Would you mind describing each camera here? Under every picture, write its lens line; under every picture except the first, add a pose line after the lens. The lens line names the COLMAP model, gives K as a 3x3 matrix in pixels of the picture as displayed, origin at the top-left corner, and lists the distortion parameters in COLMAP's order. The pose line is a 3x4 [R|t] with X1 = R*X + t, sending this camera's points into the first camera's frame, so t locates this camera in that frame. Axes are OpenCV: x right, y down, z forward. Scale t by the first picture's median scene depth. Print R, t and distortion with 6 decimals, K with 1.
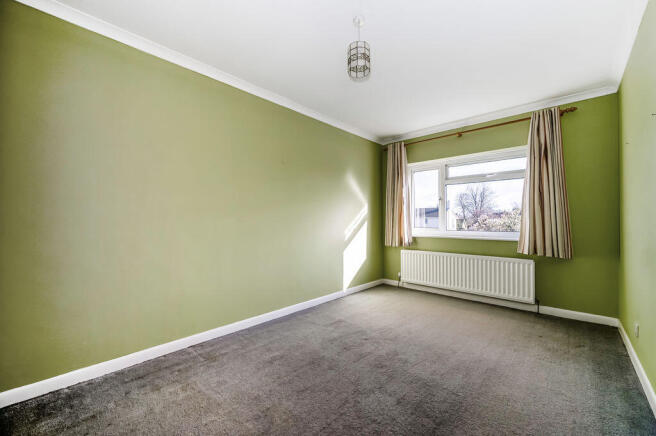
lens RADIAL K [[258.5, 0, 327.0], [0, 258.5, 218.3], [0, 0, 1]] dist [-0.001107, -0.000111]
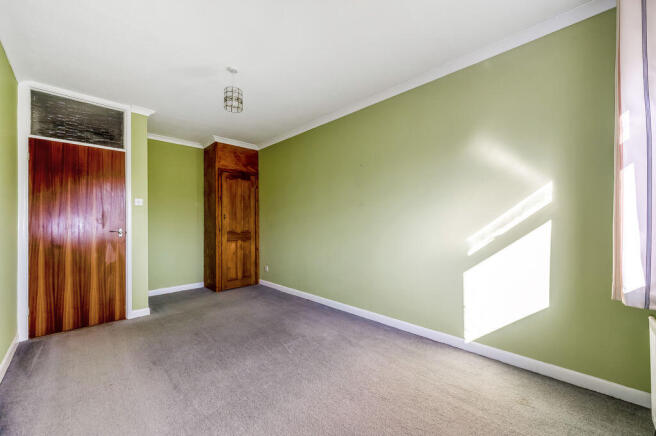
lens RADIAL K [[258.5, 0, 328.6], [0, 258.5, 219.8], [0, 0, 1]] dist [-0.001107, -0.000111]
pose [[-0.024487, -0.018545, -0.999528, 0.637946], [0.012645, 0.999742, -0.018858, 0.013436], [0.999620, -0.013101, -0.024246, 0.681906]]
